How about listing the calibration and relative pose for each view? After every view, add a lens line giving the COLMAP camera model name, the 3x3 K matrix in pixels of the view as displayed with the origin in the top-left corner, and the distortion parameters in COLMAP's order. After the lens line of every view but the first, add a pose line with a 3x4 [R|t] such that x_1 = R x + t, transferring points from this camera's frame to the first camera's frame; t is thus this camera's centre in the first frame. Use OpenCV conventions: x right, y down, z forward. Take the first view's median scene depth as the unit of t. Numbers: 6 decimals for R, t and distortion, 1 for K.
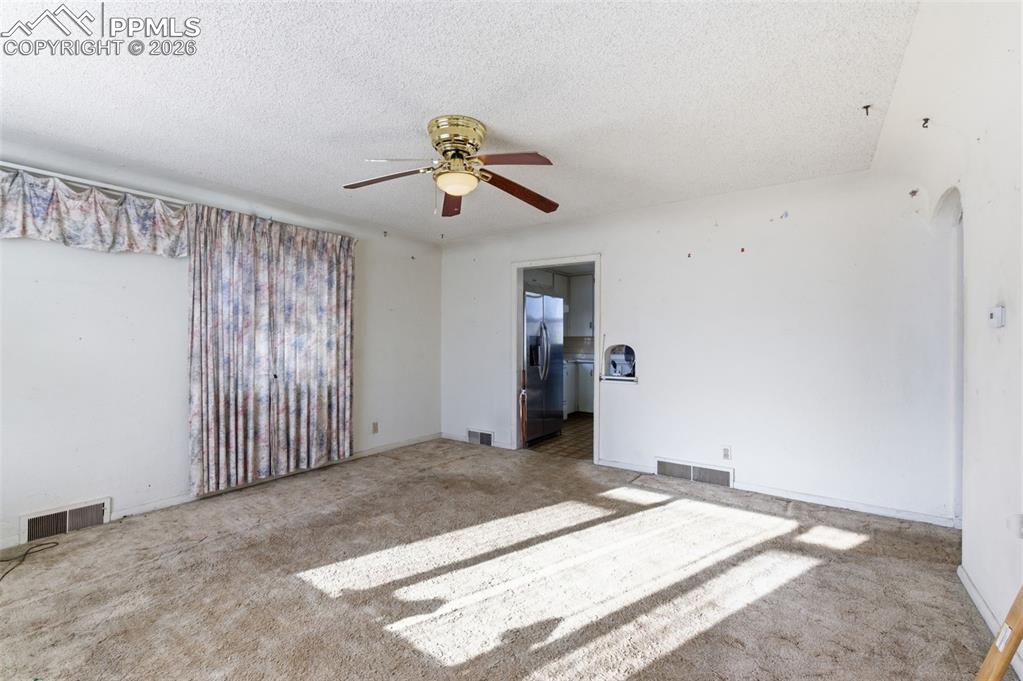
lens RADIAL K [[445.1, 0, 498.6], [0, 445.1, 340.4], [0, 0, 1]] dist [-0.000580, -0.000052]
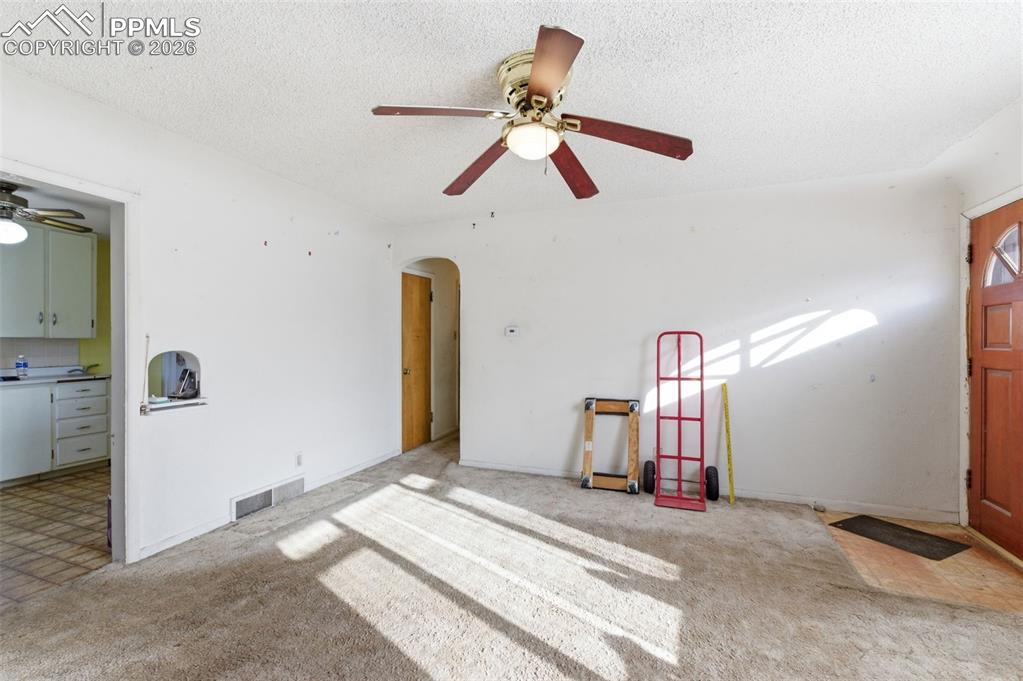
lens RADIAL K [[441.7, 0, 511.5], [0, 441.7, 340.5], [0, 0, 1]] dist [-0.001819, -0.000028]
pose [[-0.260348, -0.001868, 0.965513, -0.640829], [0.001944, 0.999995, 0.002459, -0.009475], [-0.965513, 0.002517, -0.260343, 0.959147]]
